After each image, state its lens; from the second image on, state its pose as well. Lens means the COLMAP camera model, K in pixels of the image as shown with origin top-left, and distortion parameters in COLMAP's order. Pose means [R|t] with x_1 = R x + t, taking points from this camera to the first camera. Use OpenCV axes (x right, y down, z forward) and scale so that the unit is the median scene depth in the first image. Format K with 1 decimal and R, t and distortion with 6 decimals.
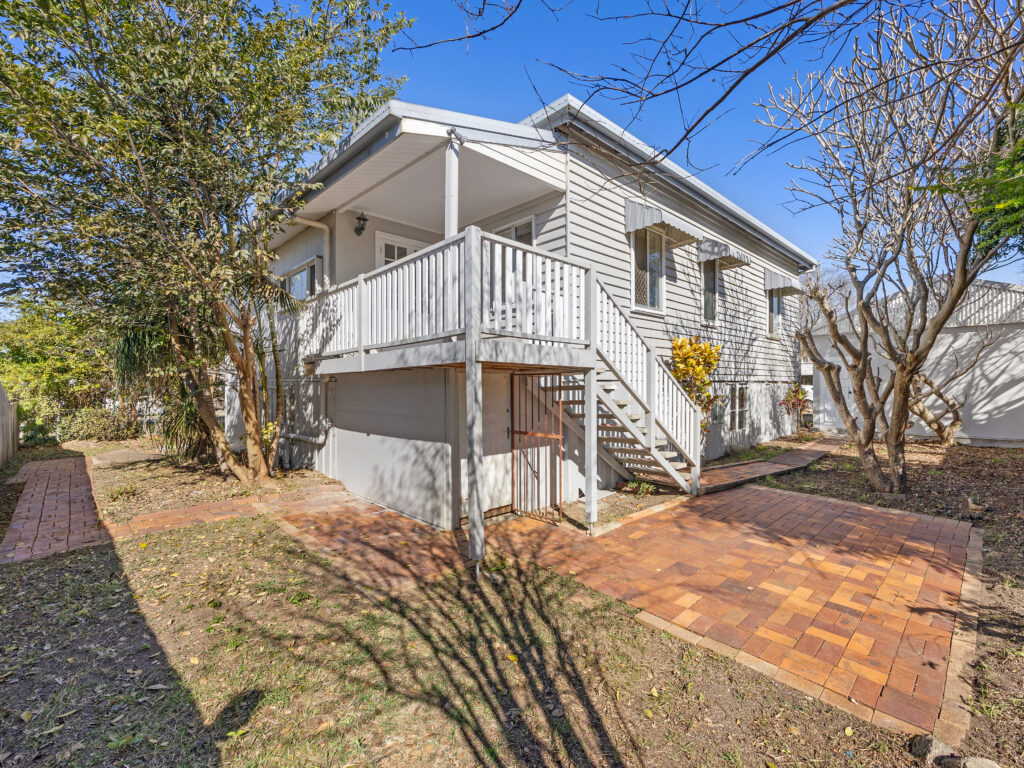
lens RADIAL K [[469.9, 0, 512.4], [0, 469.9, 381.5], [0, 0, 1]] dist [-0.000987, -0.000647]
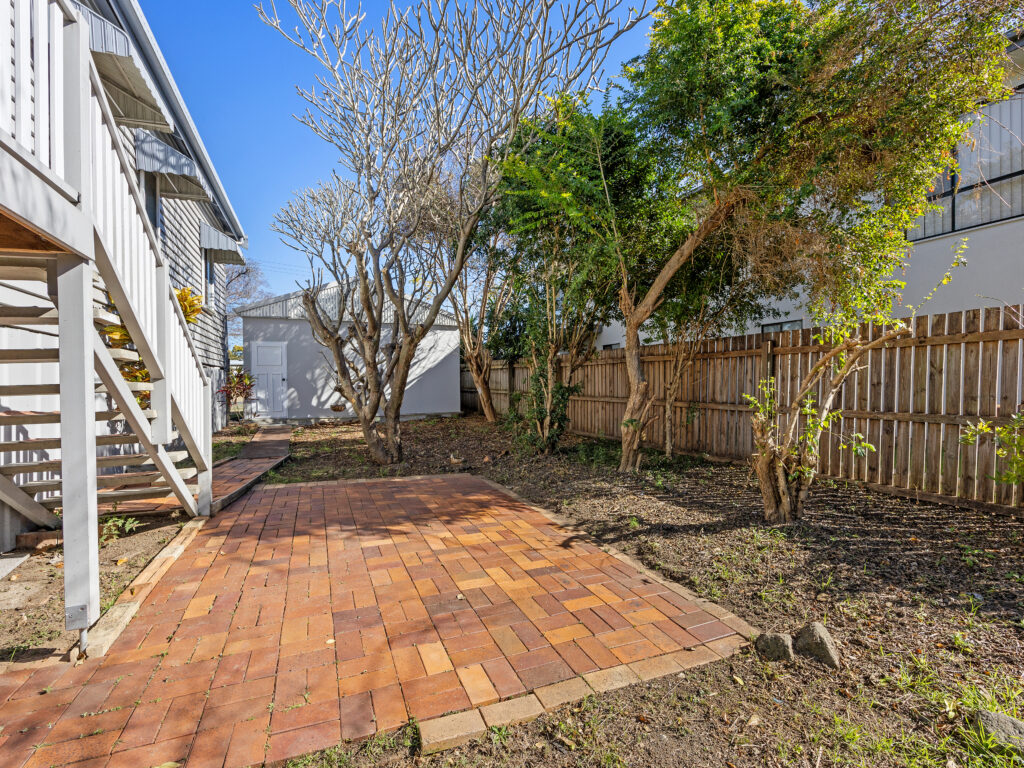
lens RADIAL K [[469.9, 0, 514.4], [0, 469.9, 395.0], [0, 0, 1]] dist [-0.000987, -0.000647]
pose [[0.304272, -0.011073, 0.952521, -0.124170], [0.000336, 0.999934, 0.011517, 0.097560], [-0.952585, -0.003184, 0.304256, 0.563142]]
